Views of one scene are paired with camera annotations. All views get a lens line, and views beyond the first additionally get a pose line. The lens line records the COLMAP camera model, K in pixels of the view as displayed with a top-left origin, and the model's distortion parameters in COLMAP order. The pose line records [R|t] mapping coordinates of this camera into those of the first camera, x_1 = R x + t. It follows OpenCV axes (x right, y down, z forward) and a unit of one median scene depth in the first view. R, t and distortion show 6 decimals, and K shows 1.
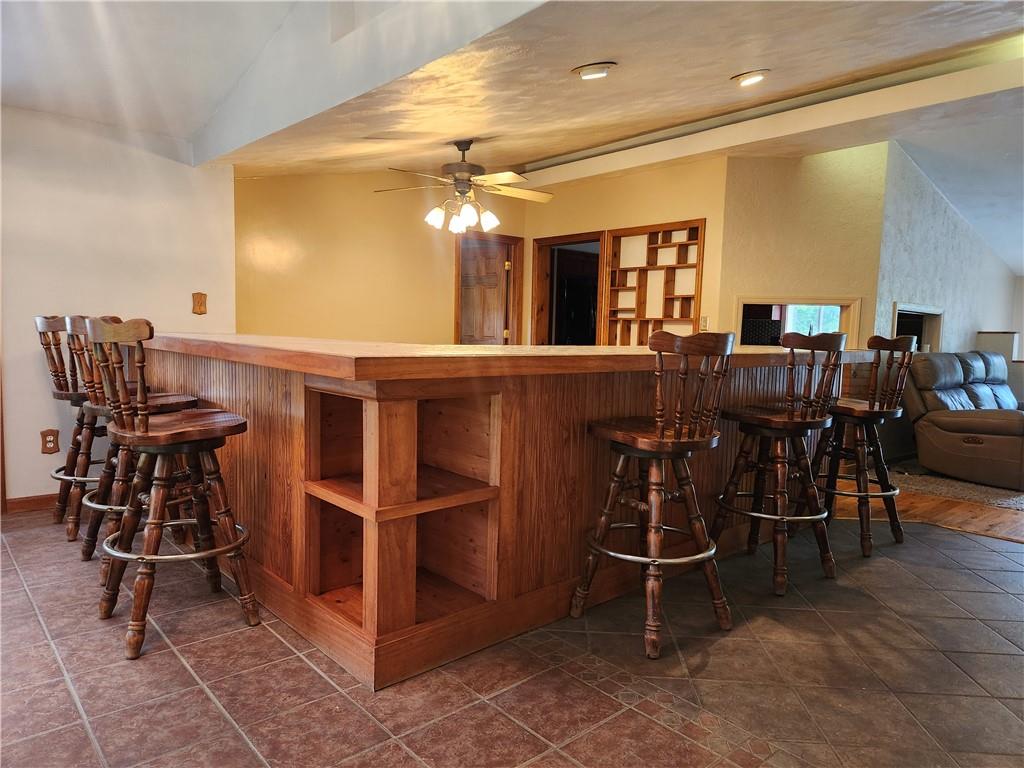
lens RADIAL K [[690.9, 0, 514.6], [0, 690.9, 381.8], [0, 0, 1]] dist [0.068573, -0.040719]
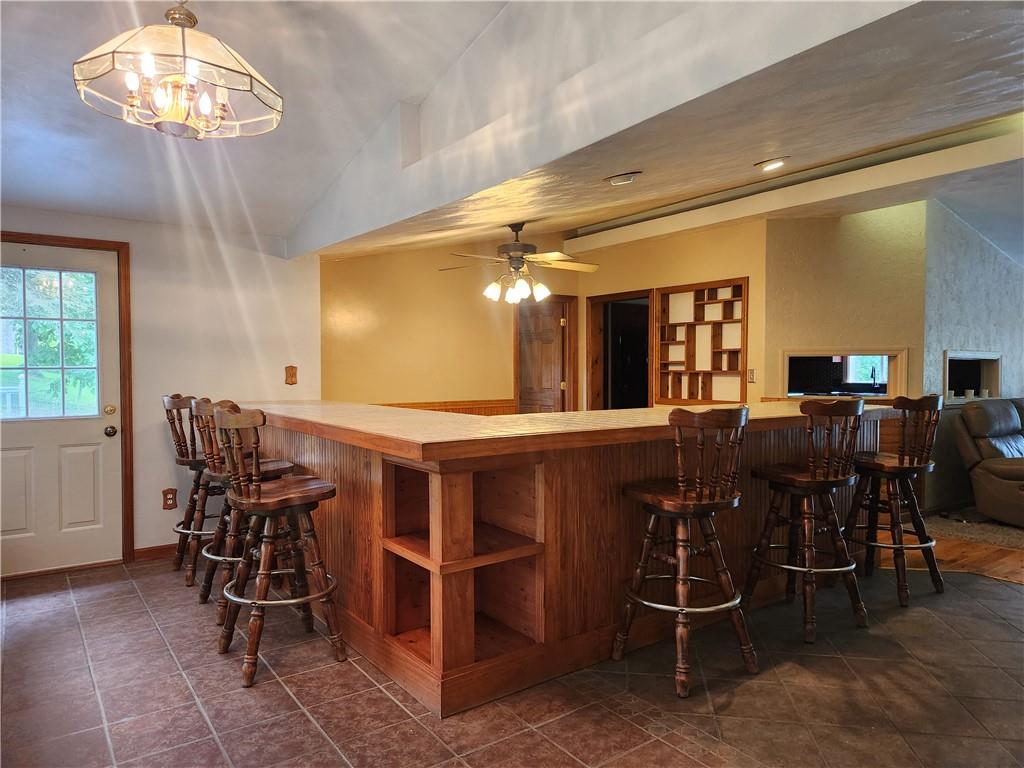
lens RADIAL K [[690.9, 0, 512.6], [0, 690.9, 379.8], [0, 0, 1]] dist [0.068573, -0.040719]
pose [[0.994897, -0.023853, -0.098039, 0.040696], [0.018087, 0.998077, -0.059291, -0.048847], [0.099265, 0.057215, 0.993415, -0.163875]]
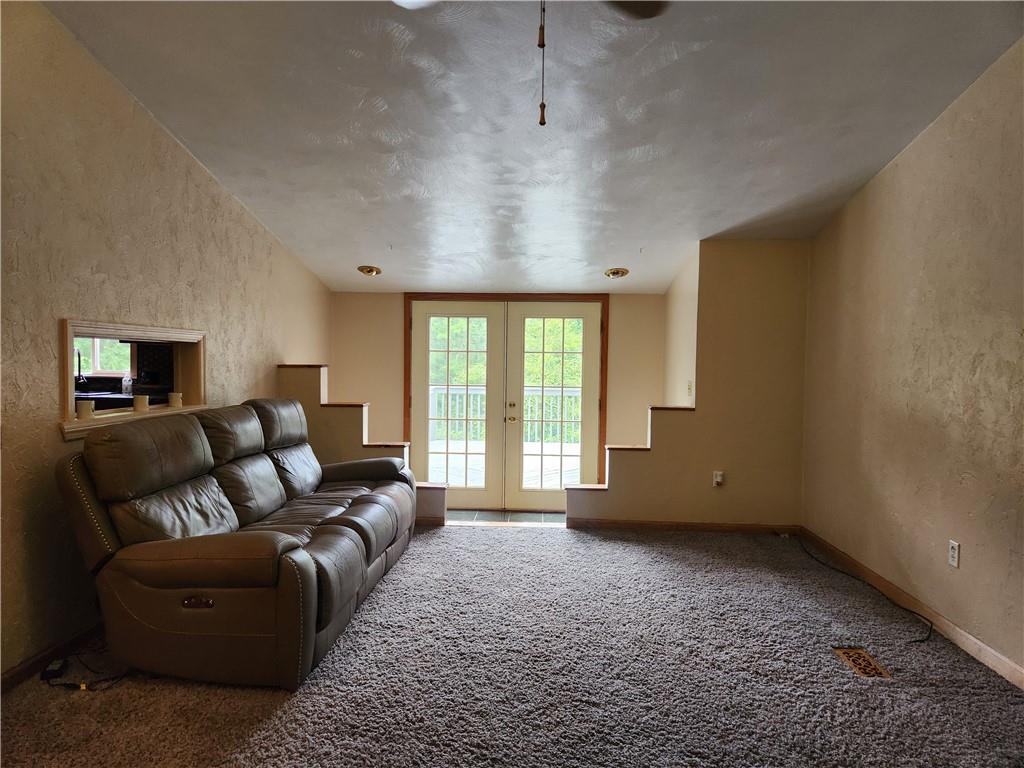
lens RADIAL K [[690.9, 0, 513.3], [0, 690.9, 384.6], [0, 0, 1]] dist [0.068573, -0.040719]
pose [[0.701059, -0.048930, 0.711423, 0.919782], [0.064581, 0.997900, 0.004993, -0.113318], [-0.710173, 0.042444, 0.702747, 0.973662]]
